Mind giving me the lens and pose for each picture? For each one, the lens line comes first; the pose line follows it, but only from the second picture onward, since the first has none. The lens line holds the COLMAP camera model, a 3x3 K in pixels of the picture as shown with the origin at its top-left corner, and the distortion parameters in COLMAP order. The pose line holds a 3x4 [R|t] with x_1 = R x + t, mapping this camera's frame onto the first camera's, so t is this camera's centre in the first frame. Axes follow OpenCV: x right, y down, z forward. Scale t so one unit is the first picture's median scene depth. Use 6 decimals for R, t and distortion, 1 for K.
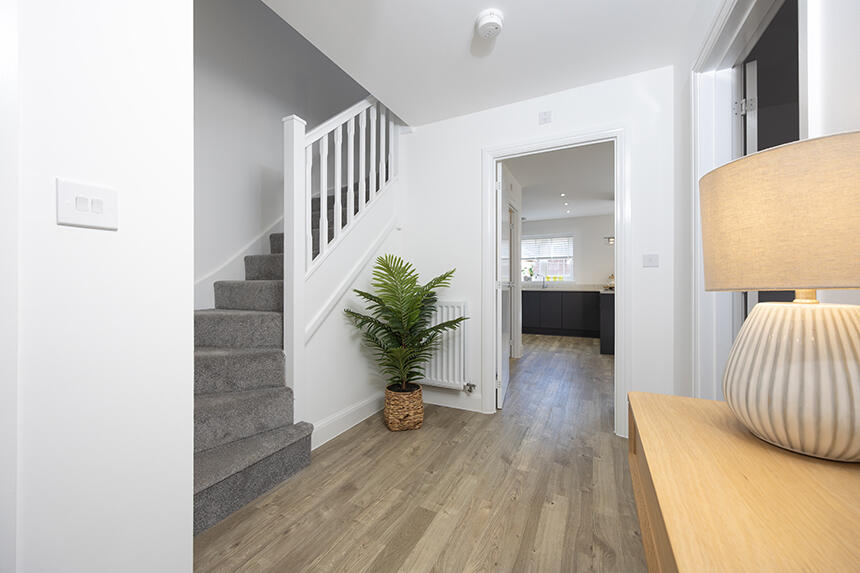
lens RADIAL K [[339.9, 0, 424.6], [0, 339.9, 284.6], [0, 0, 1]] dist [0.016594, -0.000110]
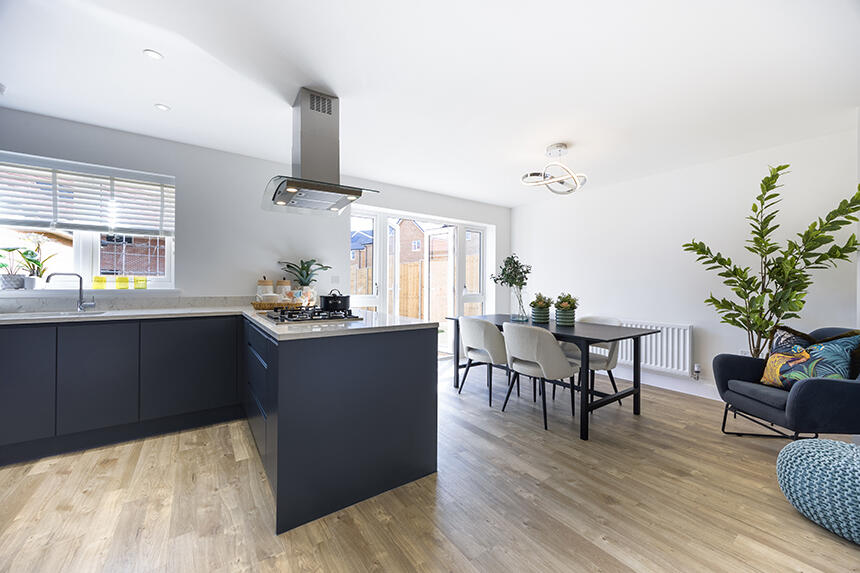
lens RADIAL K [[339.9, 0, 424.9], [0, 339.9, 284.8], [0, 0, 1]] dist [0.016594, -0.000110]
pose [[0.501363, 0.011723, 0.865157, 0.214069], [-0.012126, 0.999905, -0.006522, -0.017802], [-0.865152, -0.007221, 0.501458, 0.500607]]
